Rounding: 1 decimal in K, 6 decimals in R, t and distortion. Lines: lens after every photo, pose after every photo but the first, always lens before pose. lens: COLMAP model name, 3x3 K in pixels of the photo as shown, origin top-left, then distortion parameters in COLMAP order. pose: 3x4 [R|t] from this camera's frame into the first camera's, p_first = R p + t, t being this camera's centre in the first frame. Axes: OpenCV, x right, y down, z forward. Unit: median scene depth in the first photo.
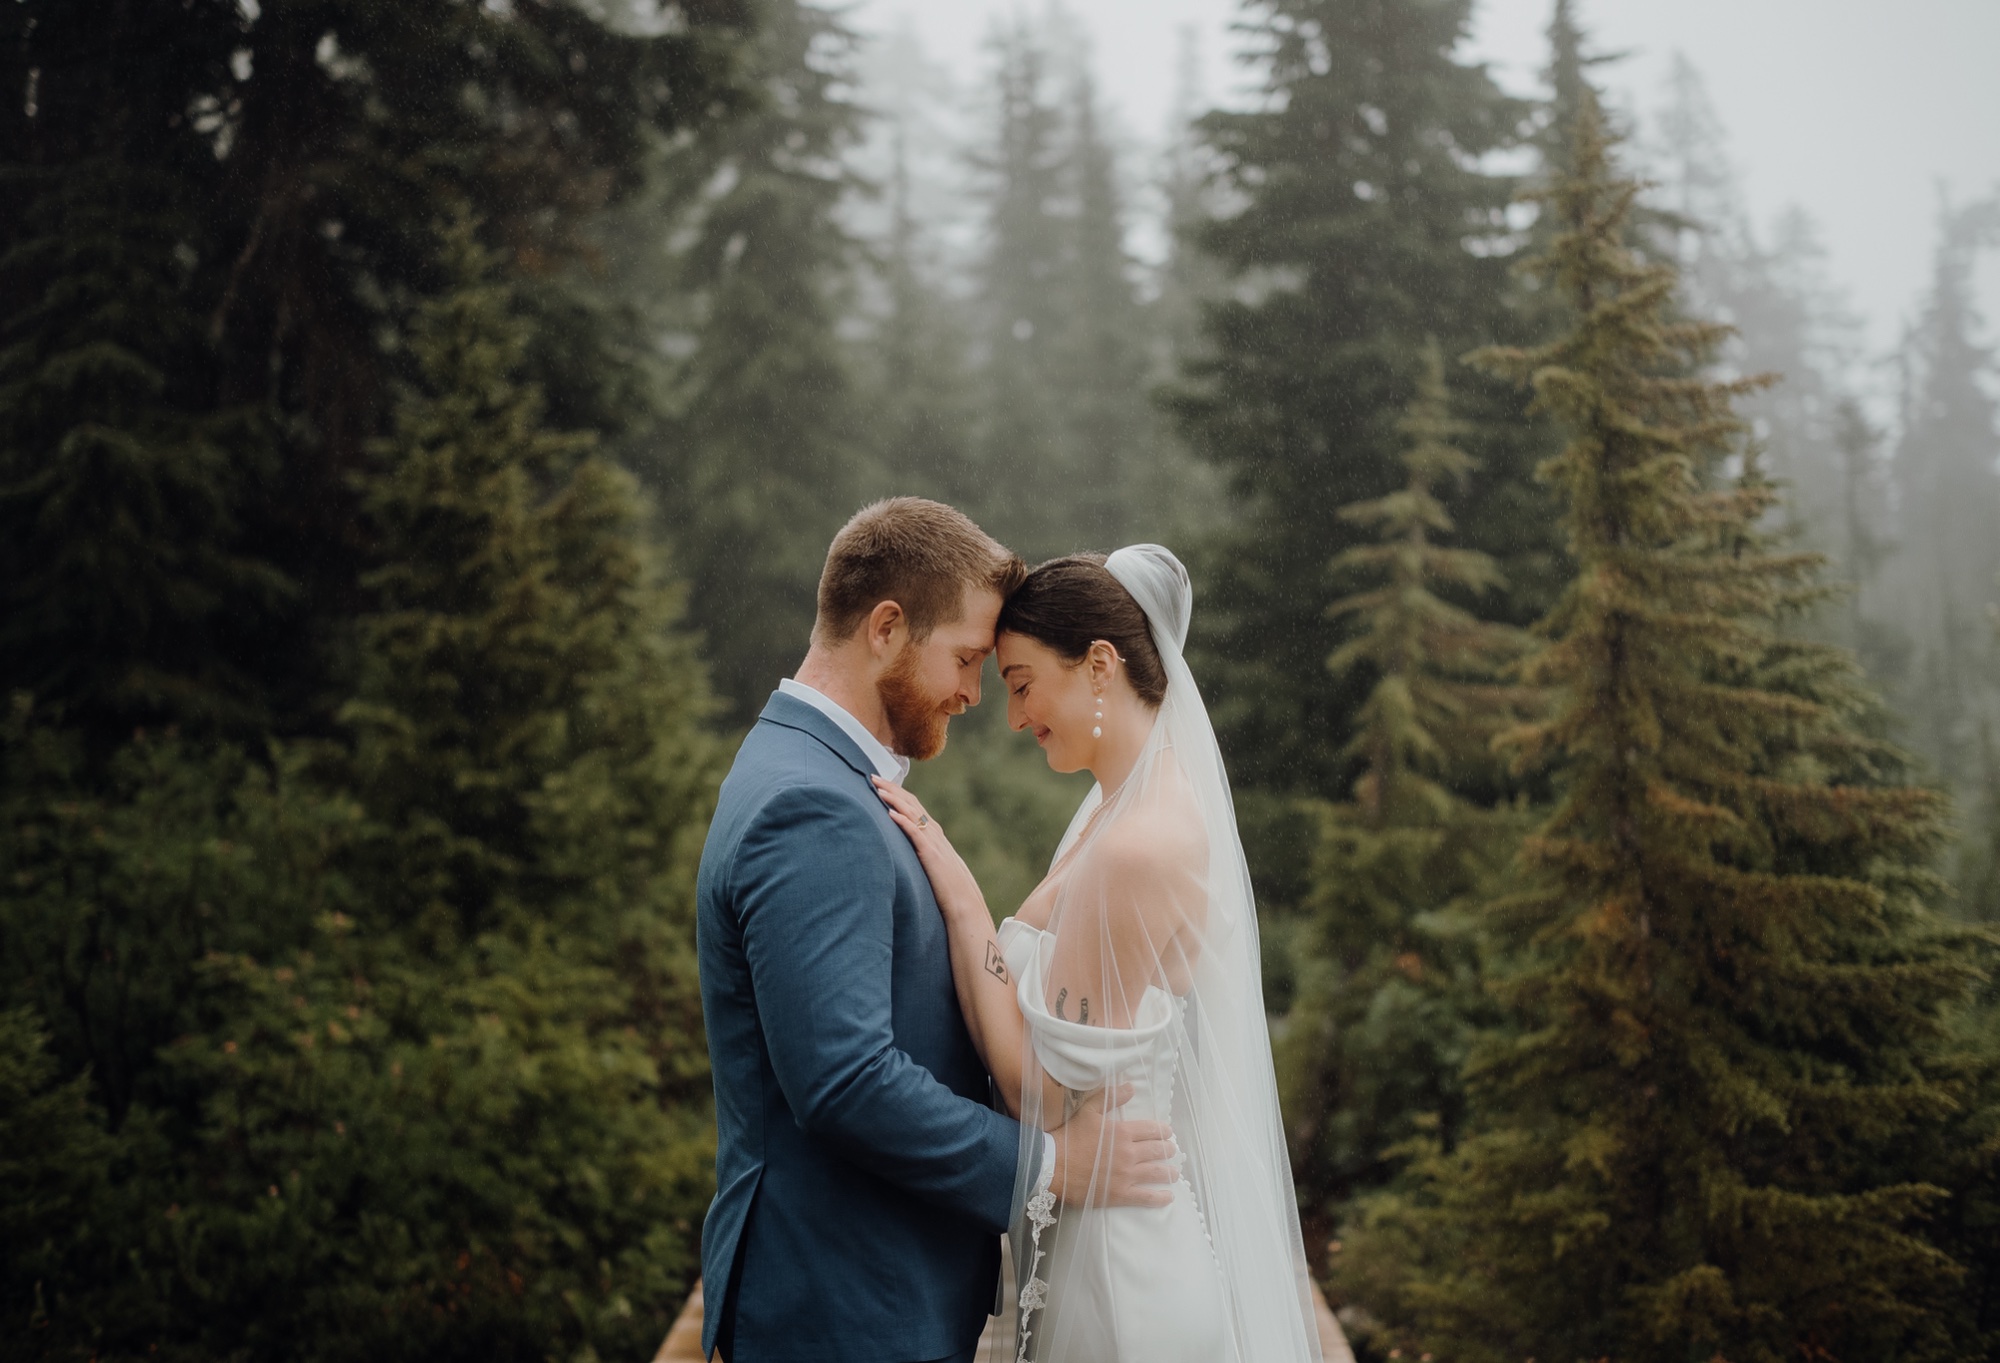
lens RADIAL K [[3017.6, 0, 971.5], [0, 3017.6, 681.3], [0, 0, 1]] dist [-0.017506, -0.009502]
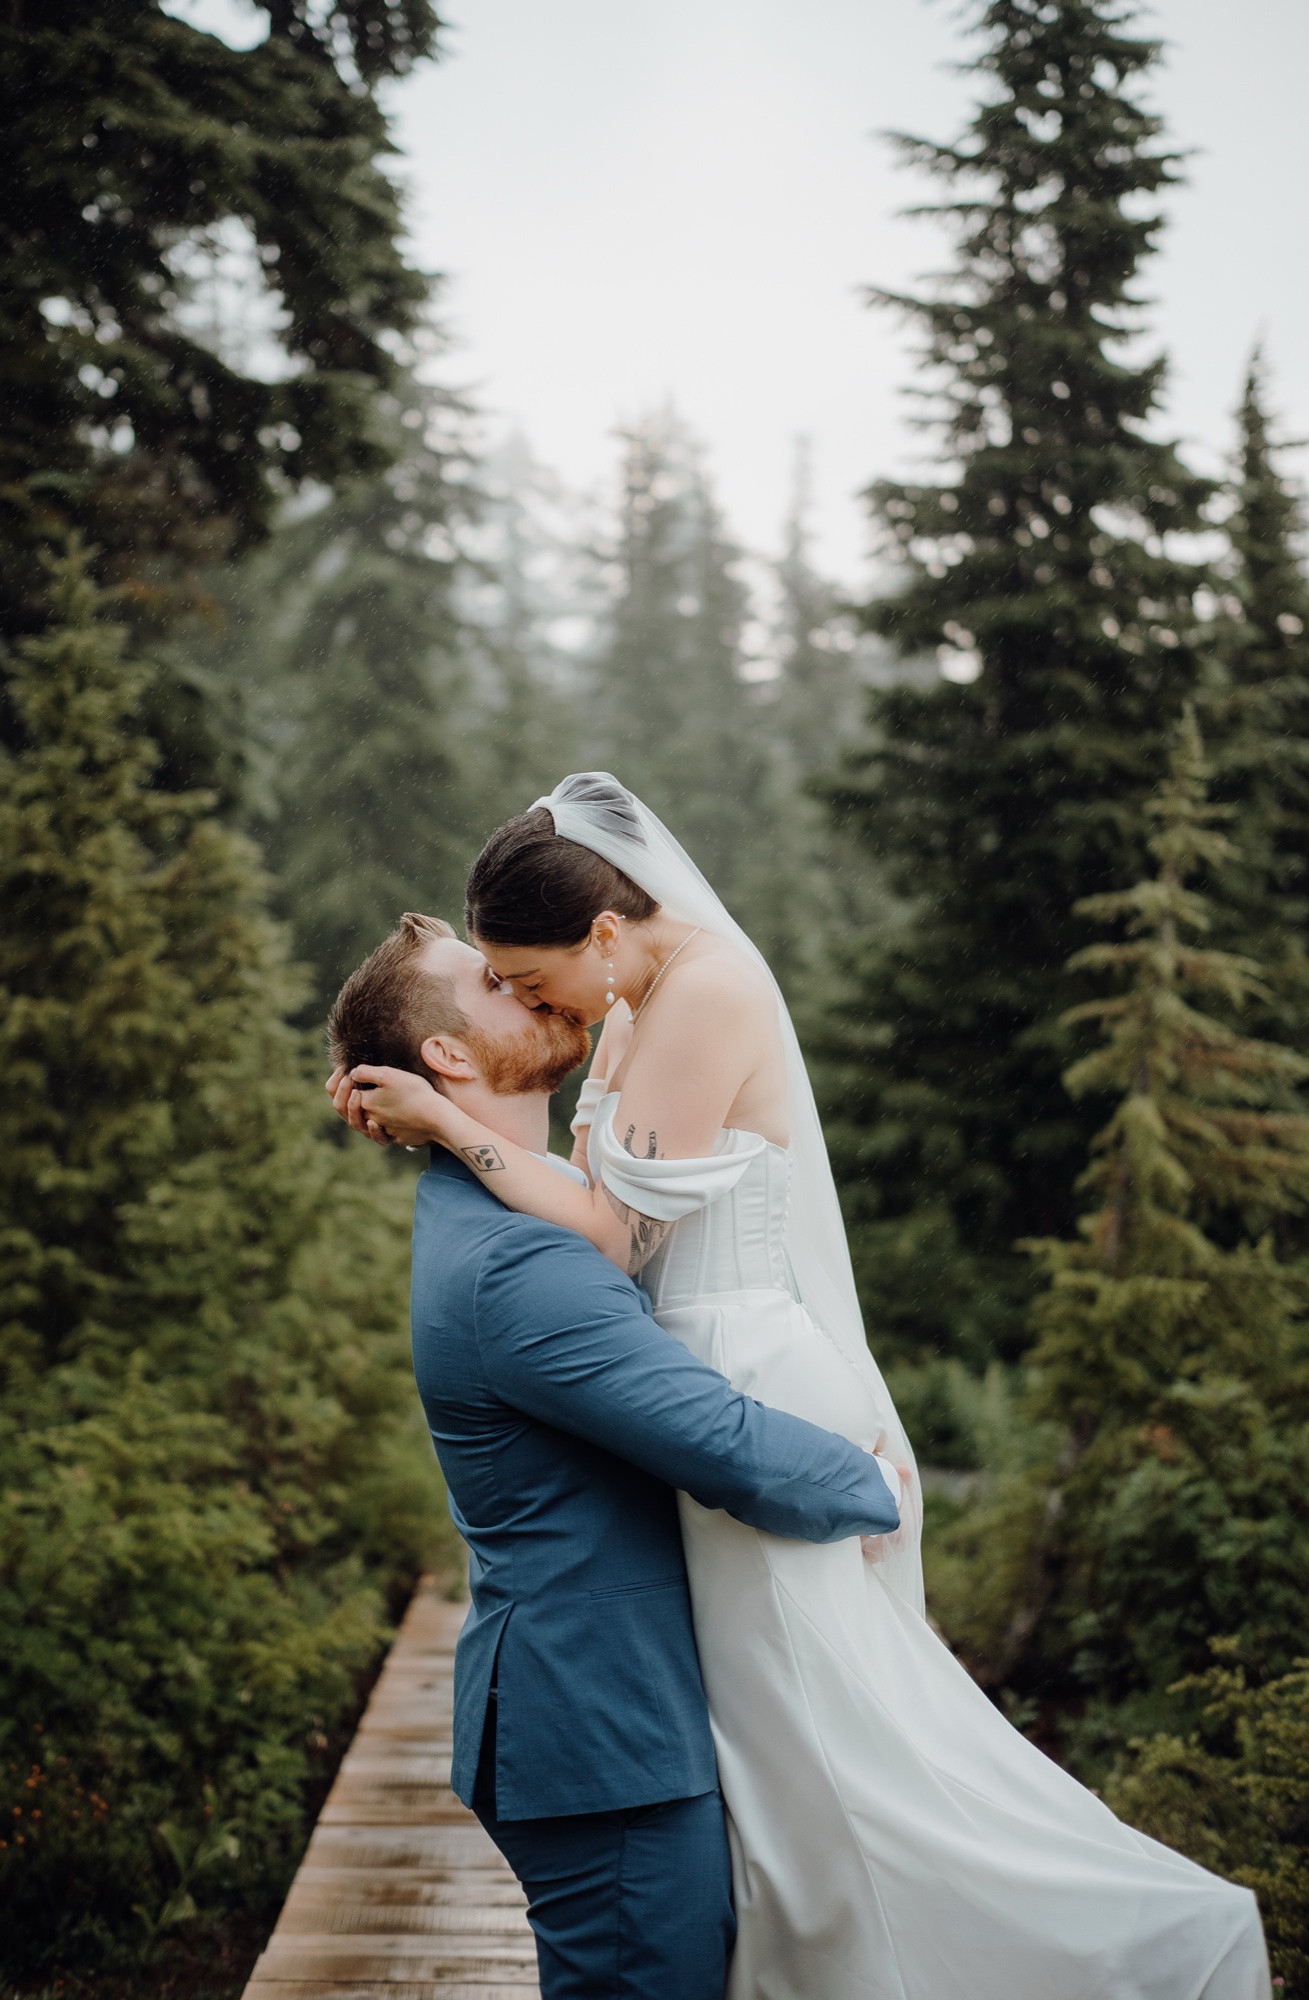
lens RADIAL K [[3012.8, 0, 572.9], [0, 3012.8, 944.8], [0, 0, 1]] dist [0.007921, 0.074487]
pose [[0.999482, 0.031342, 0.007273, -0.028272], [-0.030954, 0.998350, -0.048362, 0.001828], [-0.008777, 0.048112, 0.998803, 0.134522]]
